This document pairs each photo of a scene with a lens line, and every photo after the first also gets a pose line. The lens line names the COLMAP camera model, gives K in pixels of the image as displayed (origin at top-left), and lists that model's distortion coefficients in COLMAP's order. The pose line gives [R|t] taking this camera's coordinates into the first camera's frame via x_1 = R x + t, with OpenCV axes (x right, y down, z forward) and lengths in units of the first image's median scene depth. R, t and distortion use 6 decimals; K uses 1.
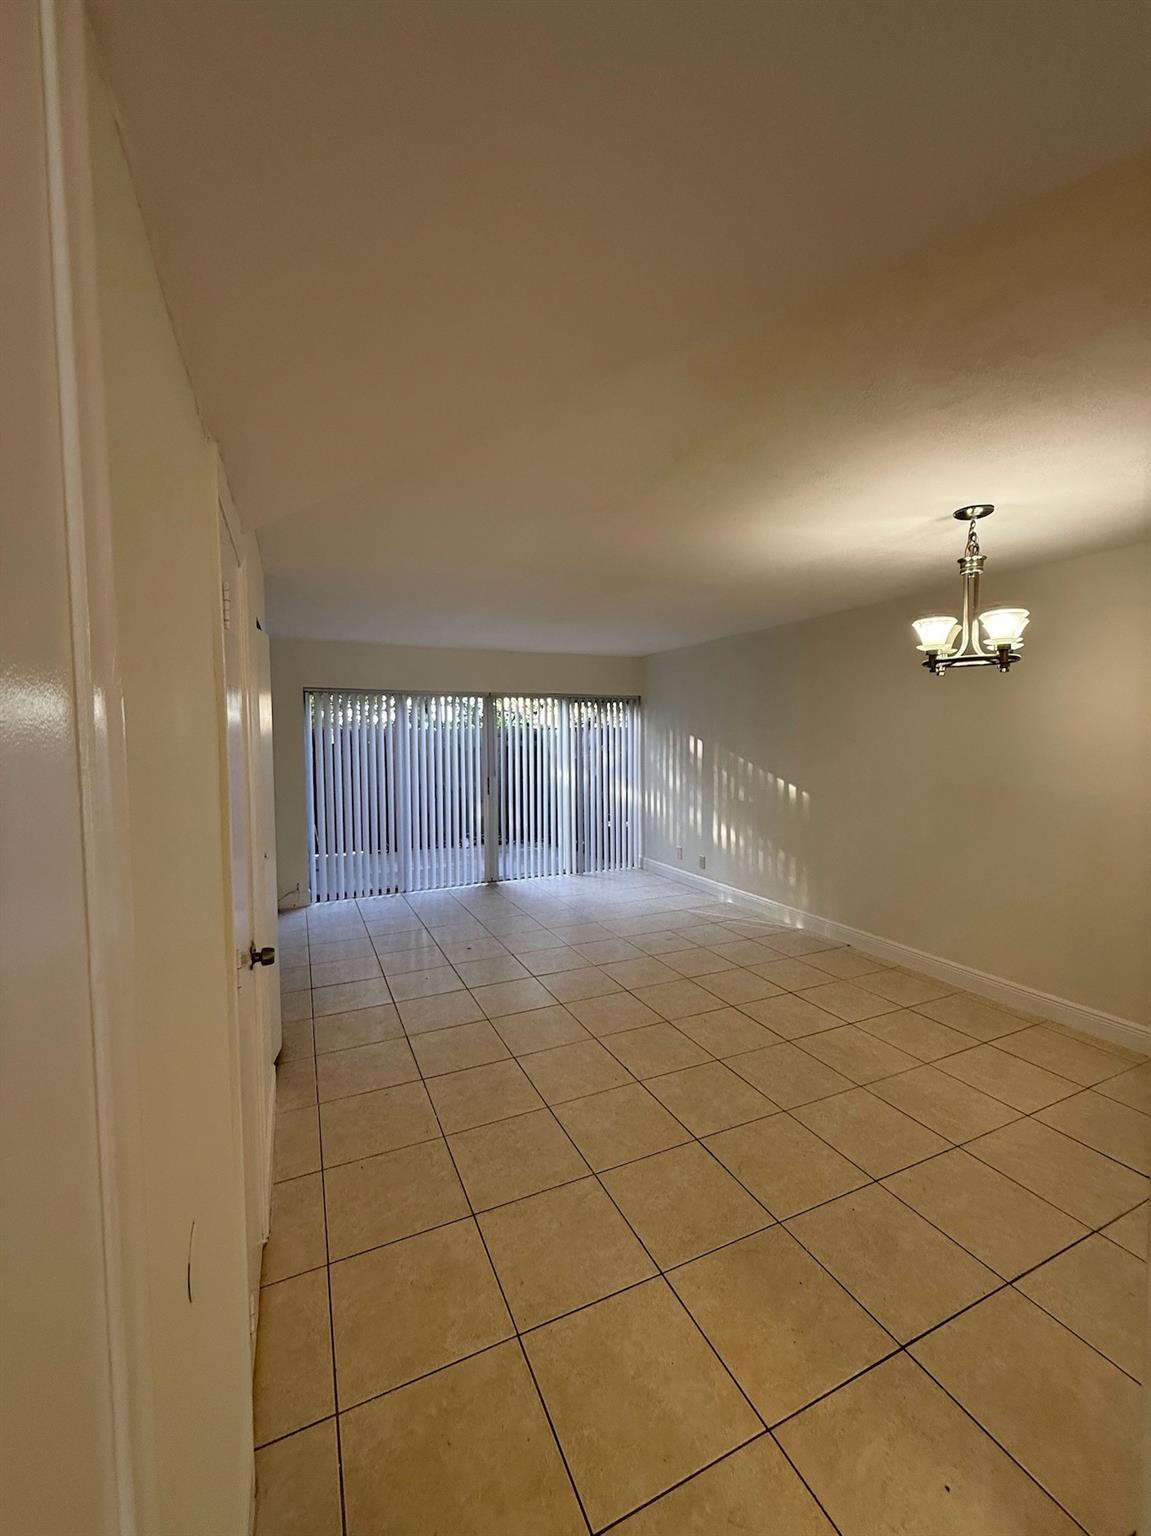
lens RADIAL K [[614.0, 0, 576.7], [0, 614.0, 767.4], [0, 0, 1]] dist [0.002114, 0.000458]
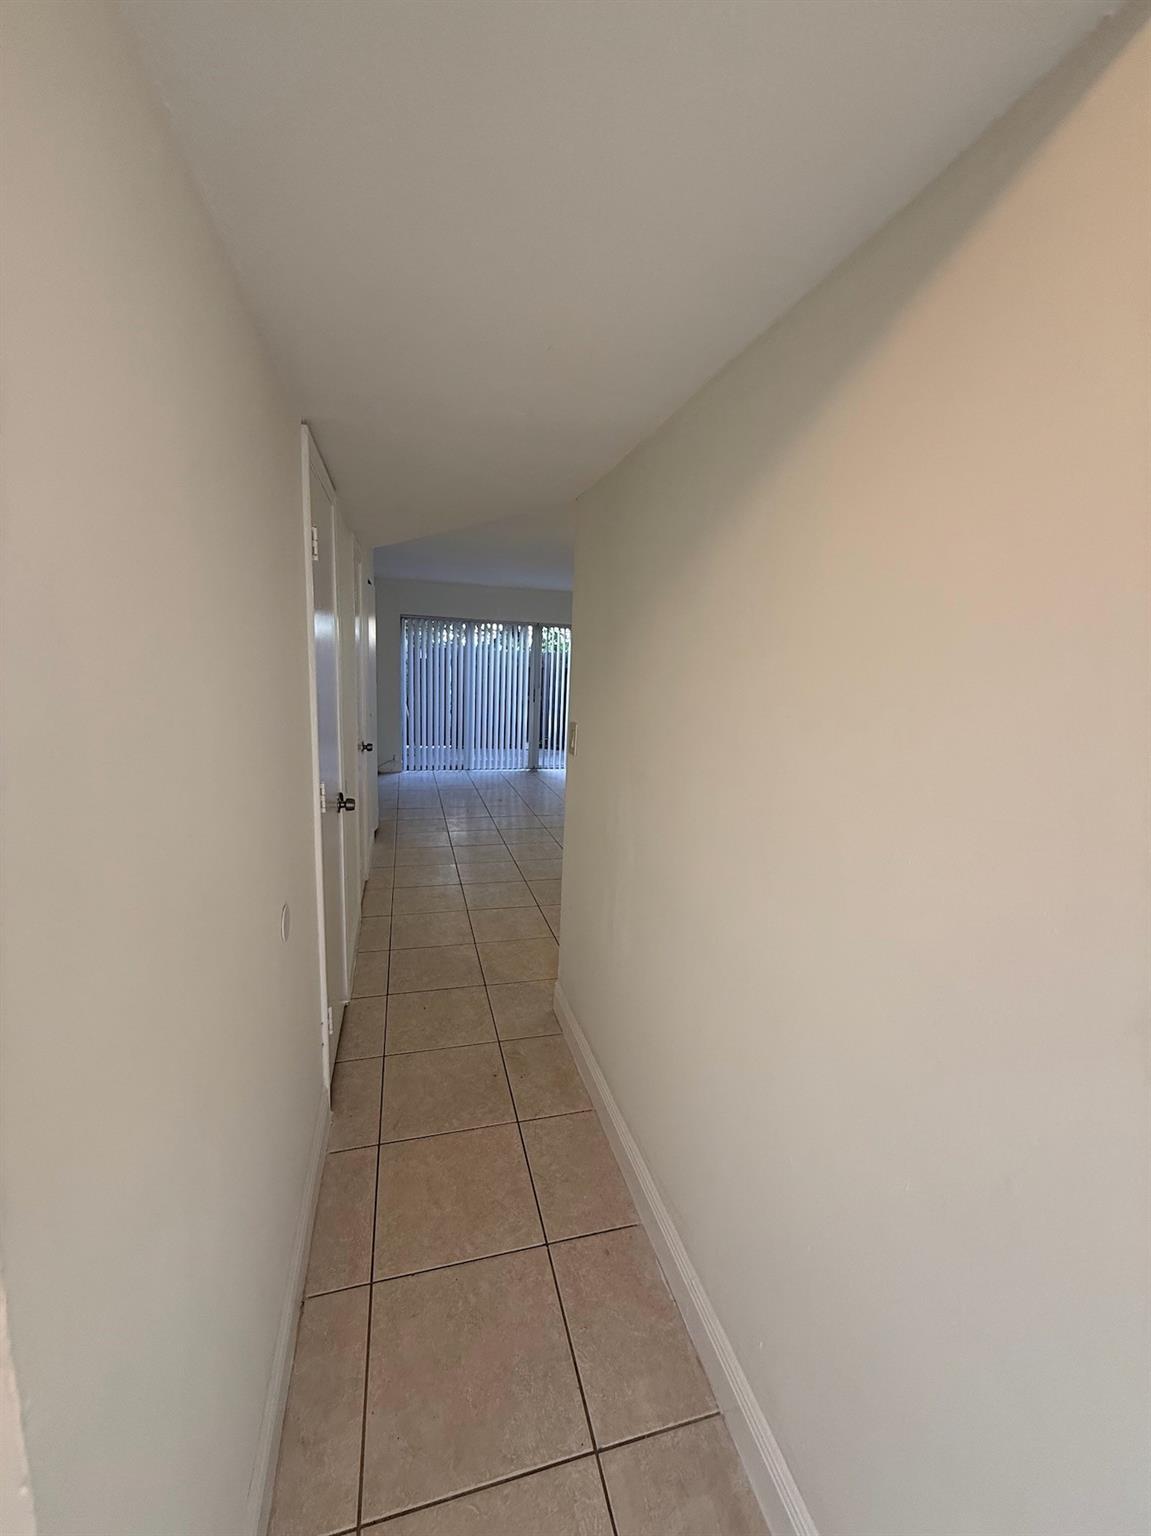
lens RADIAL K [[614.0, 0, 573.9], [0, 614.0, 767.3], [0, 0, 1]] dist [0.002114, 0.000458]
pose [[0.985175, 0.074410, -0.154577, 0.171942], [-0.057378, 0.992065, 0.111868, 0.034214], [0.161675, -0.101341, 0.981627, -0.318815]]
